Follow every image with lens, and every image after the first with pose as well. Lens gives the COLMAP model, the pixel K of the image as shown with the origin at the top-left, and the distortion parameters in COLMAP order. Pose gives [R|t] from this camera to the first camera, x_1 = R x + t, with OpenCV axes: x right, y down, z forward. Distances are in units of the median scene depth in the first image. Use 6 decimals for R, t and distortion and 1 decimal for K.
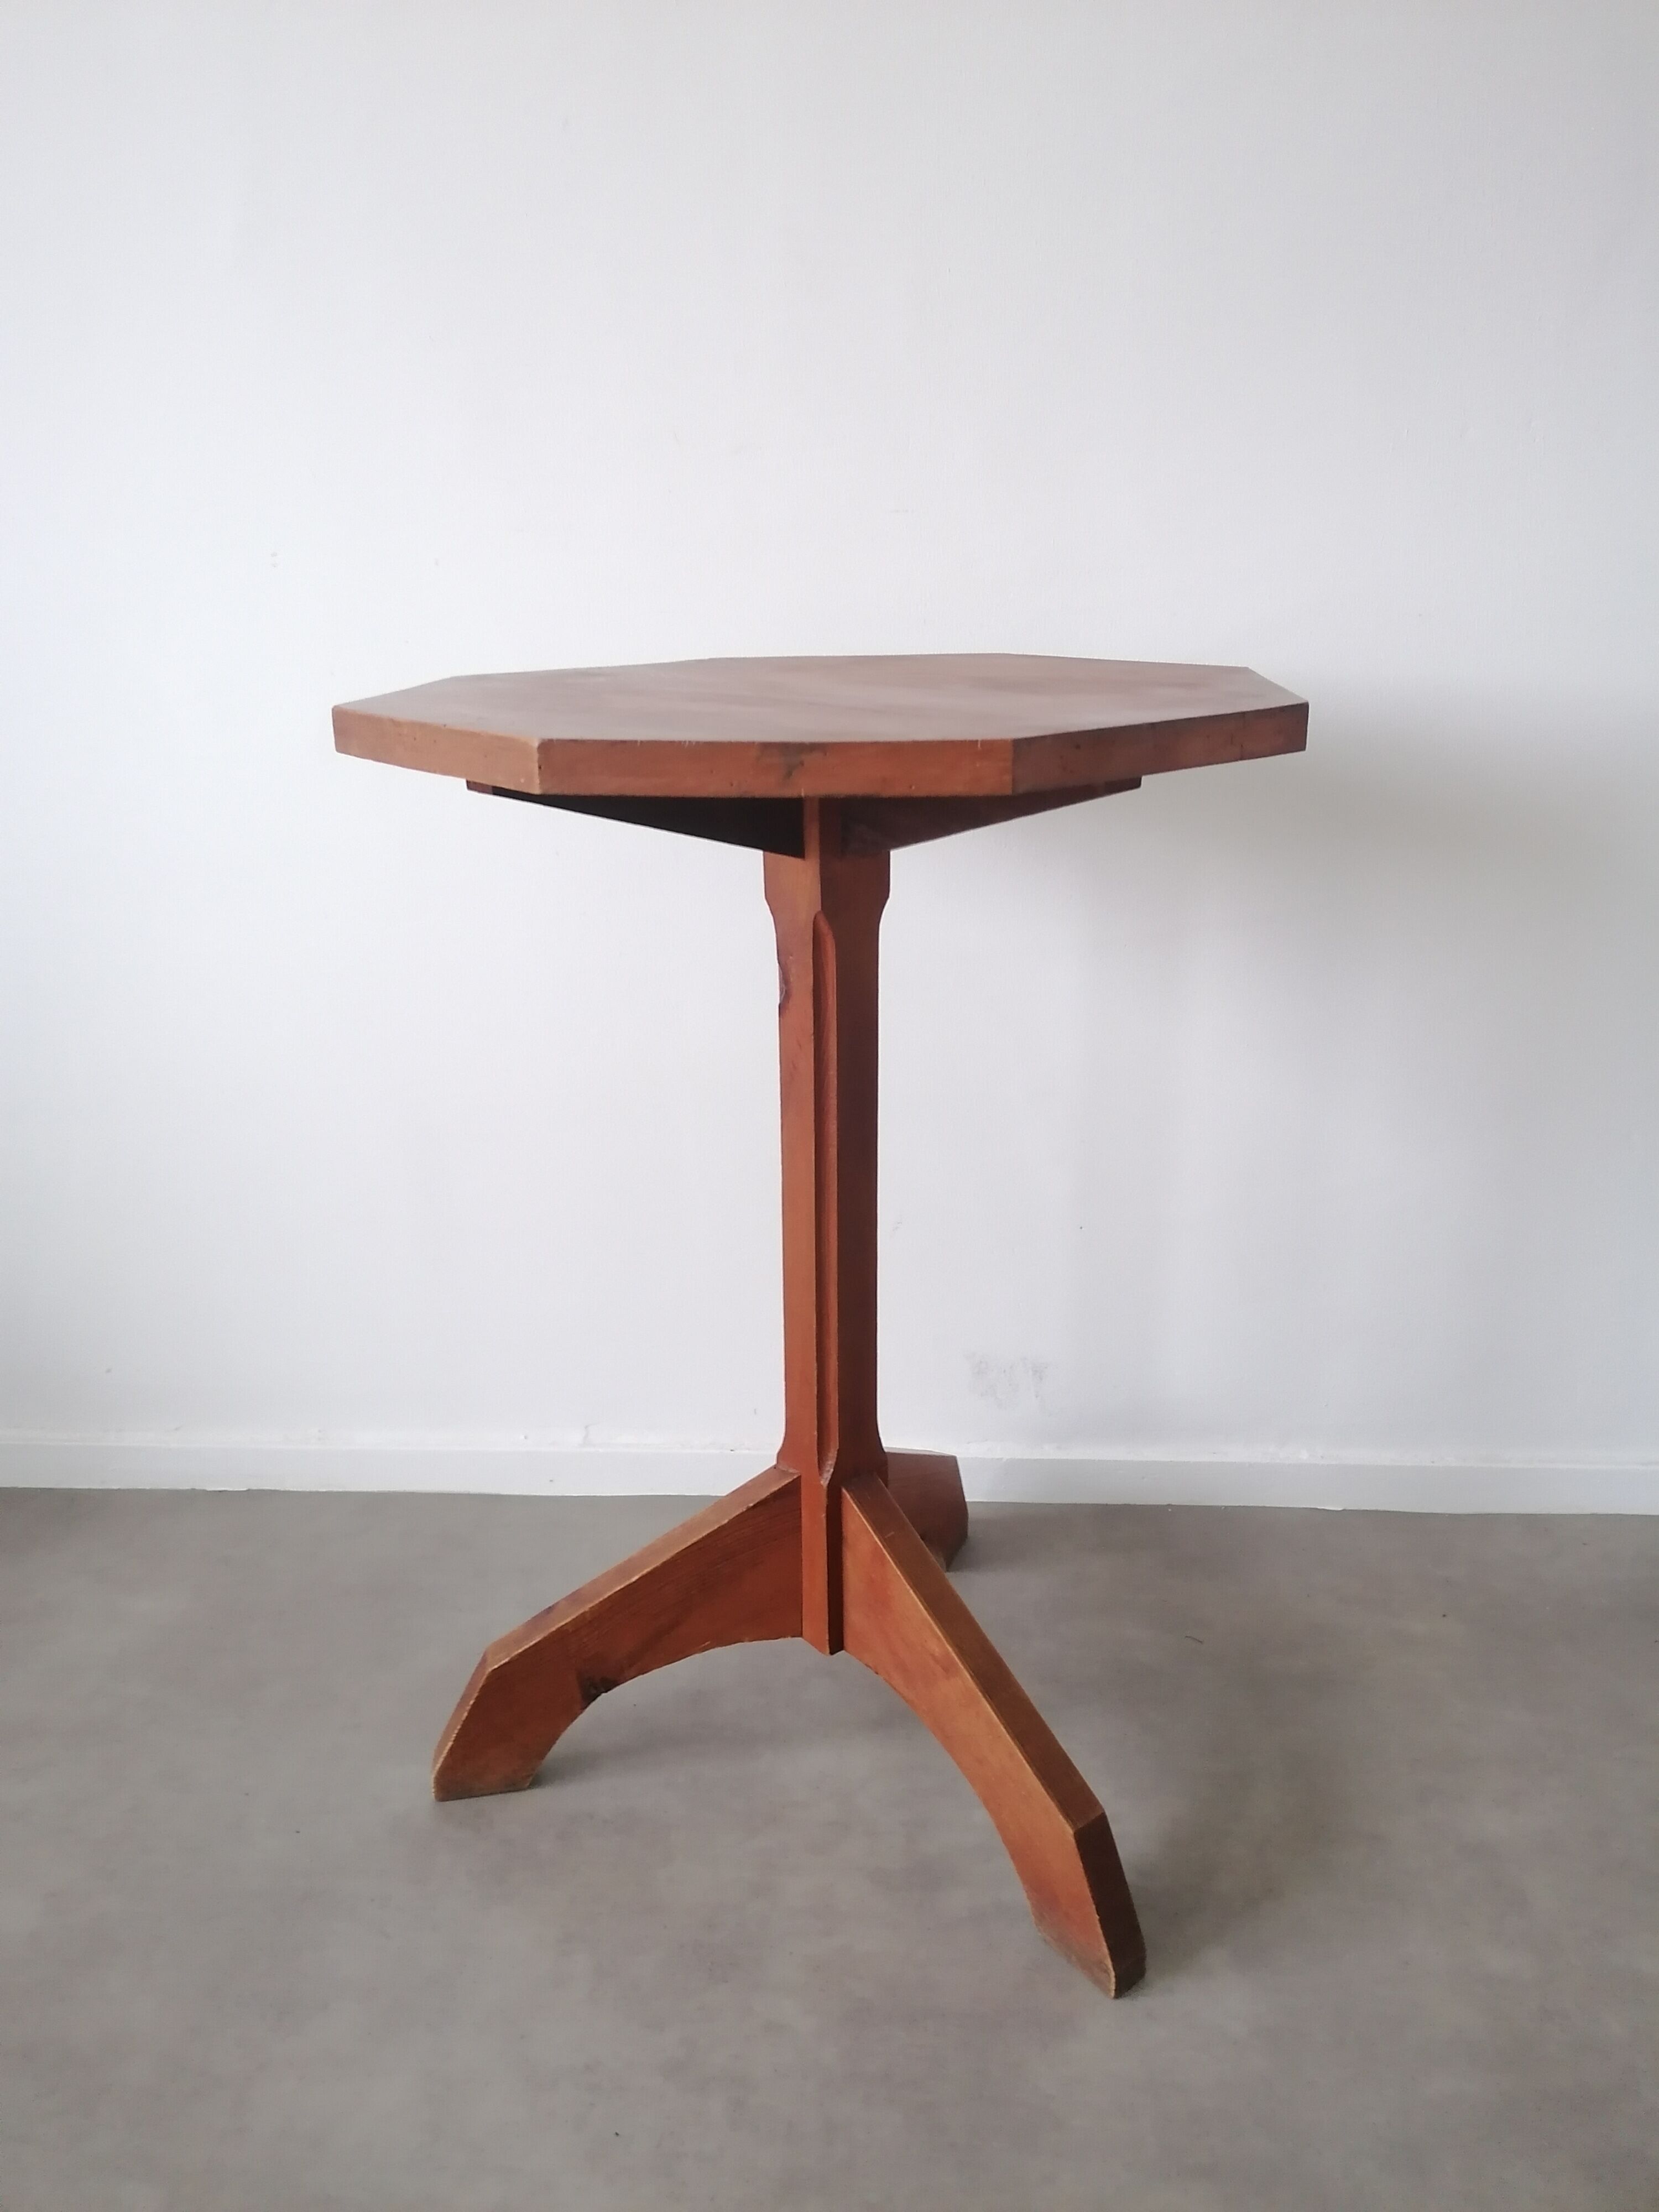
lens RADIAL K [[1704.3, 0, 823.5], [0, 1704.3, 1092.9], [0, 0, 1]] dist [0.048615, -0.034196]
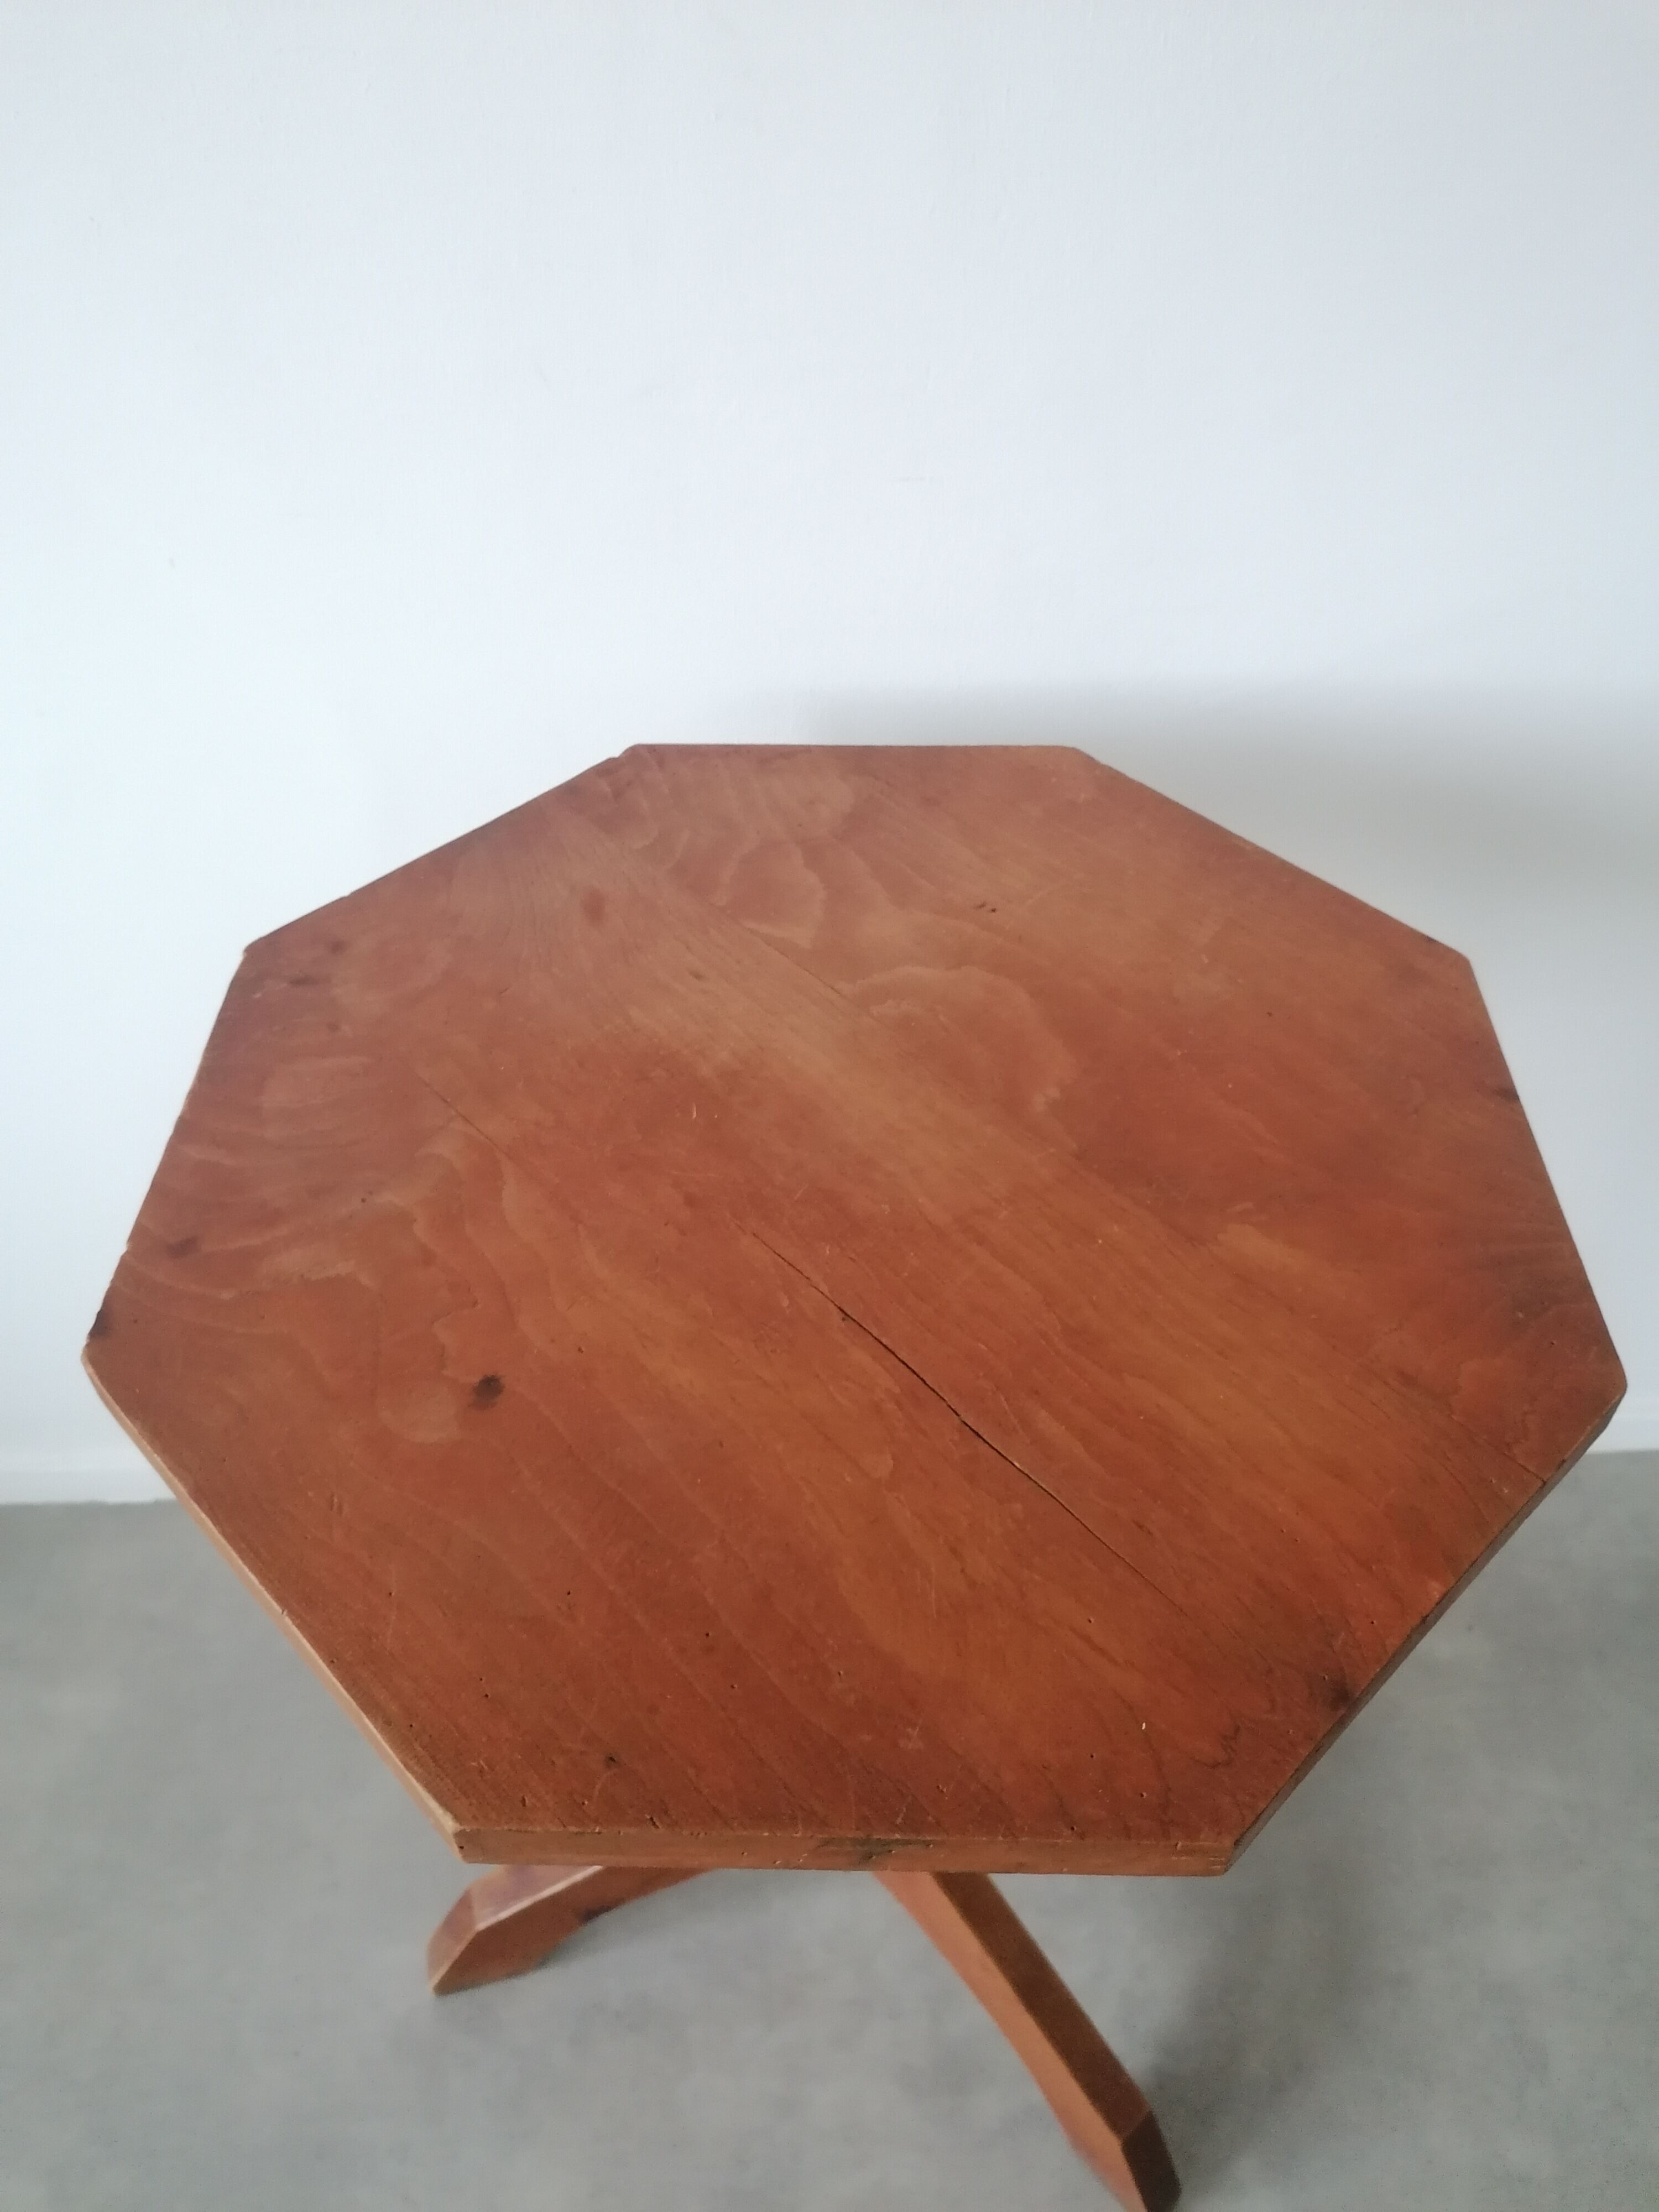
lens RADIAL K [[1704.3, 0, 821.4], [0, 1704.3, 1115.2], [0, 0, 1]] dist [0.048615, -0.034196]
pose [[0.997231, -0.051063, 0.054065, -0.041309], [0.019011, 0.877889, 0.478487, -0.499089], [-0.071896, -0.476134, 0.876429, 0.400371]]
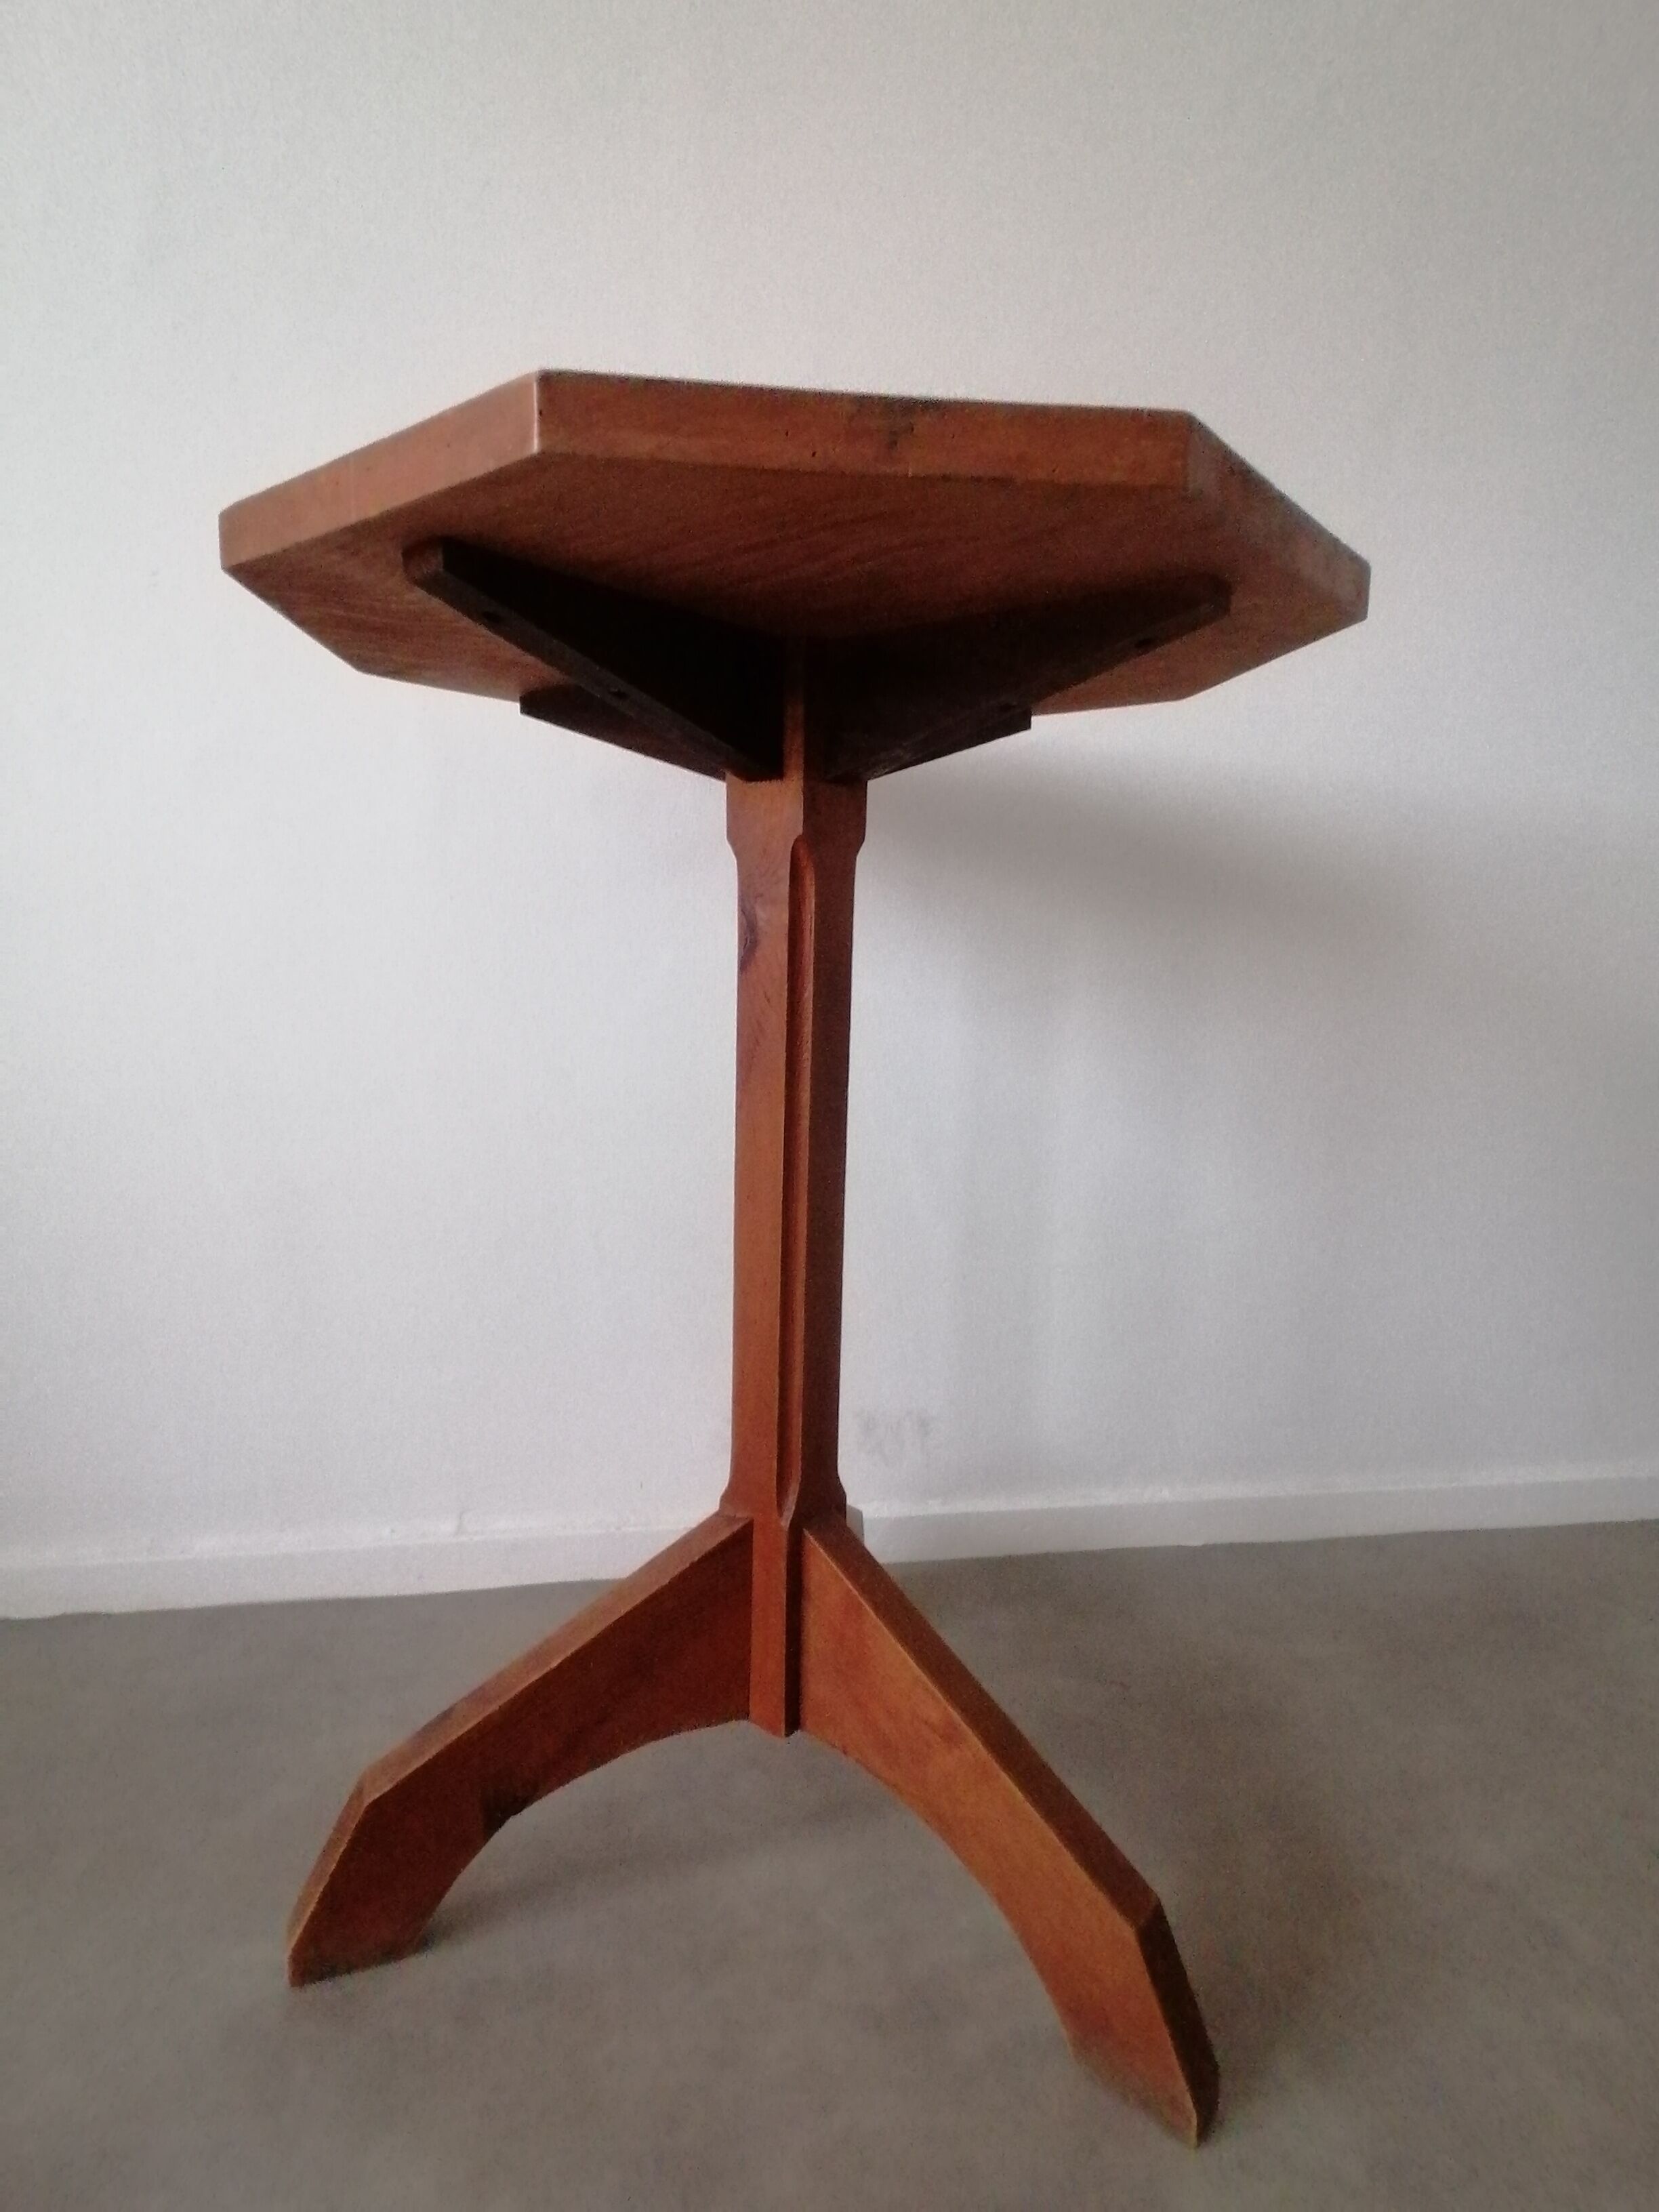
lens RADIAL K [[1230.7, 0, 831.6], [0, 1230.7, 1098.0], [0, 0, 1]] dist [0.017822, -0.012452]
pose [[0.979640, 0.000147, 0.200763, -0.103049], [0.033168, 0.986140, -0.162564, 0.119184], [-0.198004, 0.165913, 0.966058, 0.360738]]
